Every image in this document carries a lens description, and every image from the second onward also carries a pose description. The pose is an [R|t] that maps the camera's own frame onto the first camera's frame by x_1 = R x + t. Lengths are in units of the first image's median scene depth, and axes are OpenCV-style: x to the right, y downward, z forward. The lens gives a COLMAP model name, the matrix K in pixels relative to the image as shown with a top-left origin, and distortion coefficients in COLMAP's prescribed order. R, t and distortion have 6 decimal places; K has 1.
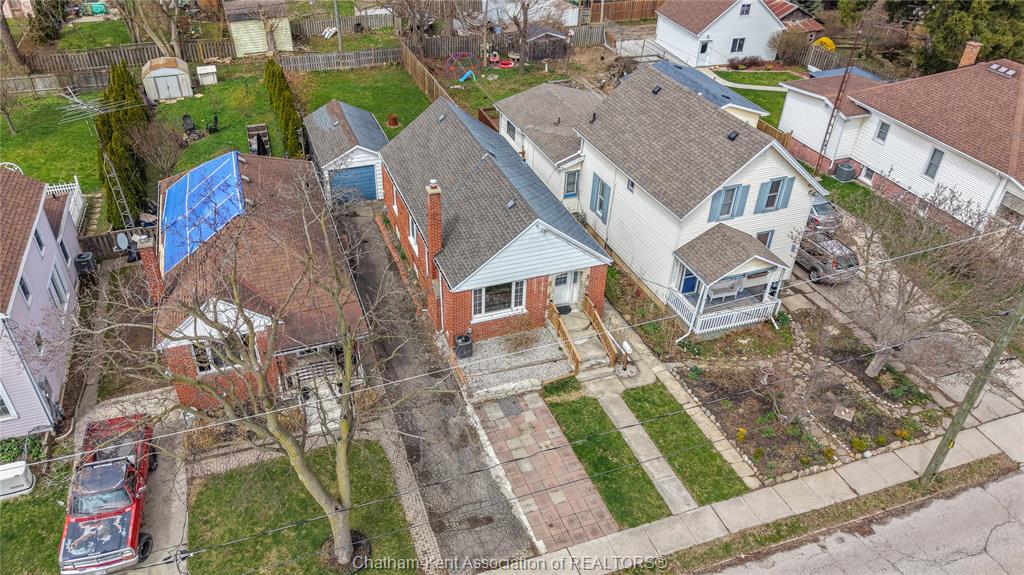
lens RADIAL K [[727.3, 0, 479.1], [0, 727.3, 284.3], [0, 0, 1]] dist [0.028630, -0.040032]
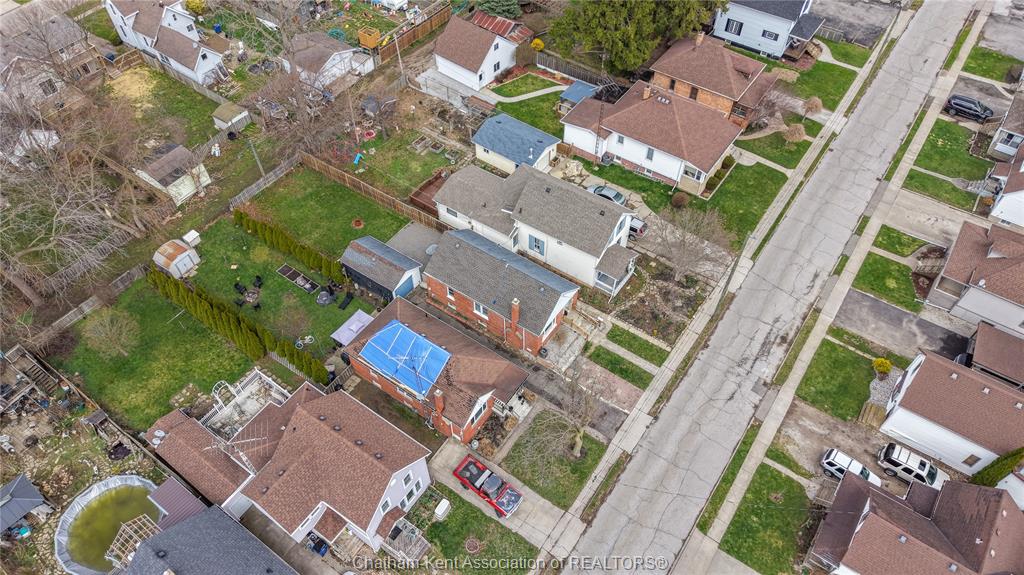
lens RADIAL K [[699.0, 0, 513.6], [0, 699.0, 272.7], [0, 0, 1]] dist [0.091397, -0.213941]
pose [[0.807271, -0.456843, 0.373642, -0.771614], [0.347229, 0.879577, 0.325233, -0.847321], [-0.477227, -0.132812, 0.868686, -0.779566]]
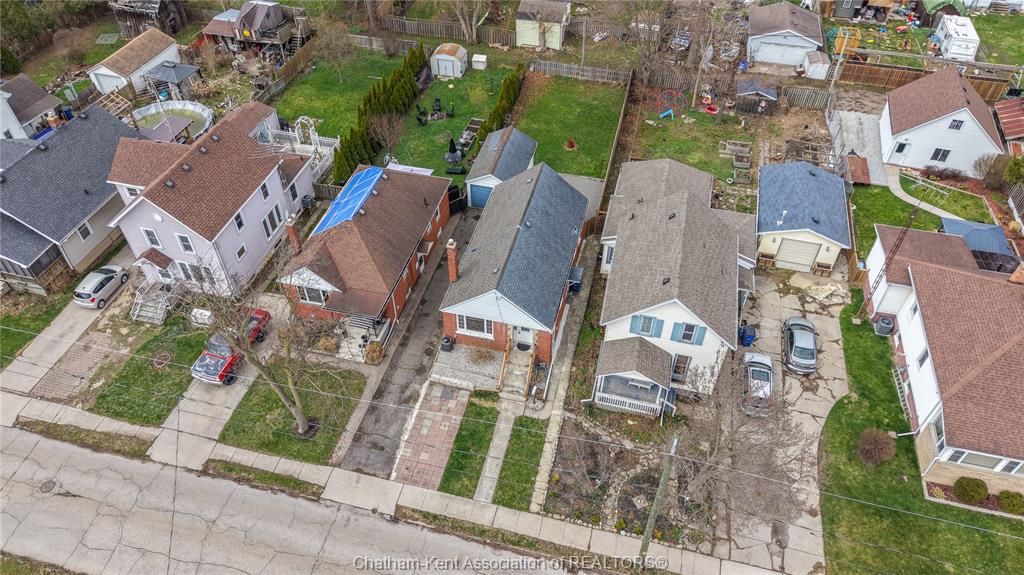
lens RADIAL K [[684.9, 0, 510.9], [0, 684.9, 291.7], [0, 0, 1]] dist [0.025673, -0.026489]
pose [[0.840924, 0.376436, -0.388770, 0.603157], [-0.308489, 0.923713, 0.227134, -0.381558], [0.444613, -0.071071, 0.892899, -0.225353]]
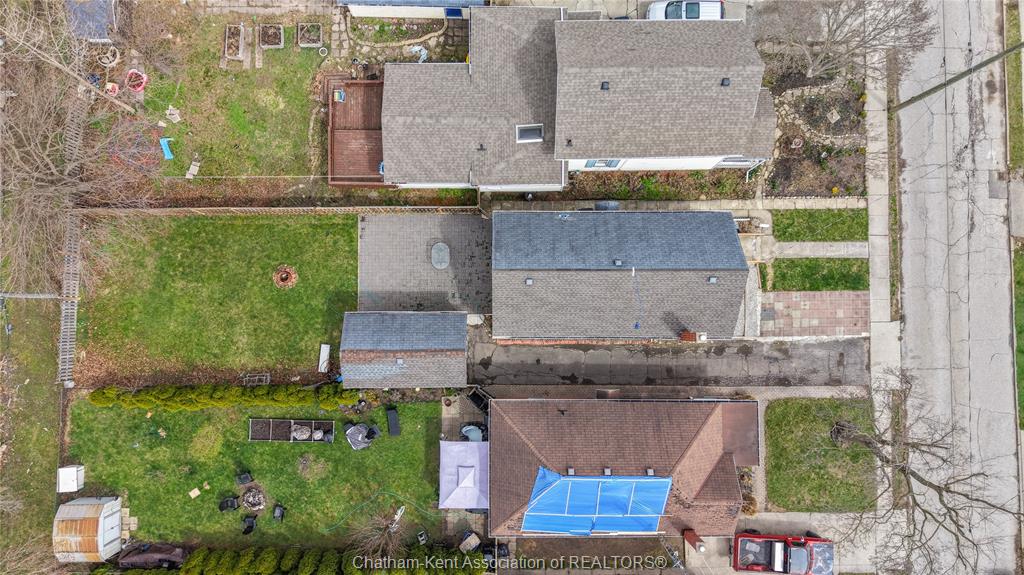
lens RADIAL K [[696.7, 0, 512.0], [0, 696.7, 287.5], [0, 0, 1]] dist [0.007305, -0.004321]
pose [[0.323032, -0.945653, 0.037282, -0.126204], [0.542116, 0.217188, 0.811751, -1.259680], [-0.775732, -0.242010, 0.582813, 0.526362]]
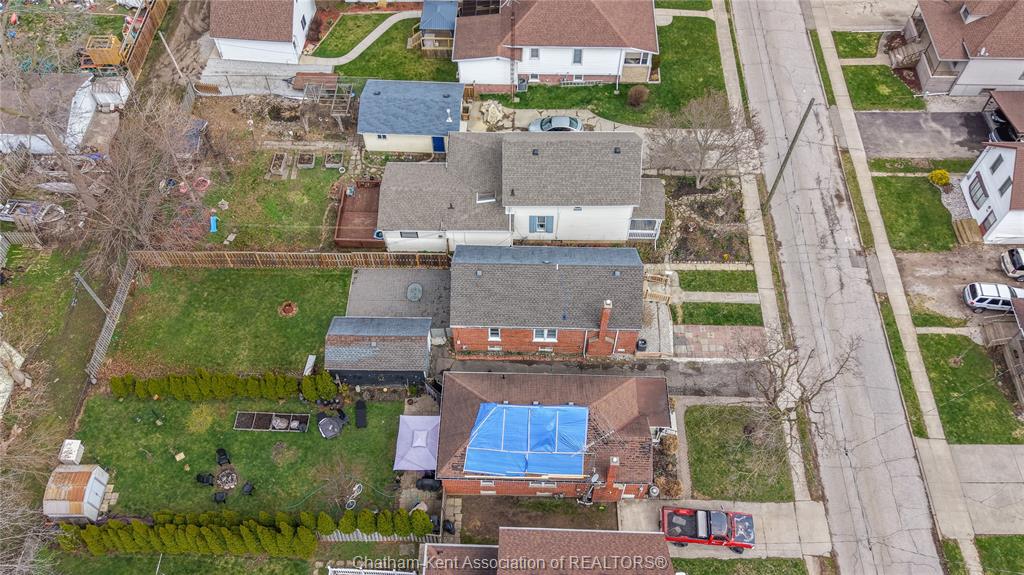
lens RADIAL K [[852.7, 0, 511.4], [0, 852.7, 266.8], [0, 0, 1]] dist [0.079112, -0.169931]
pose [[0.346652, -0.775238, 0.528052, -1.051365], [0.545773, 0.624553, 0.558627, -1.328197], [-0.762866, 0.094548, 0.639607, -0.096499]]
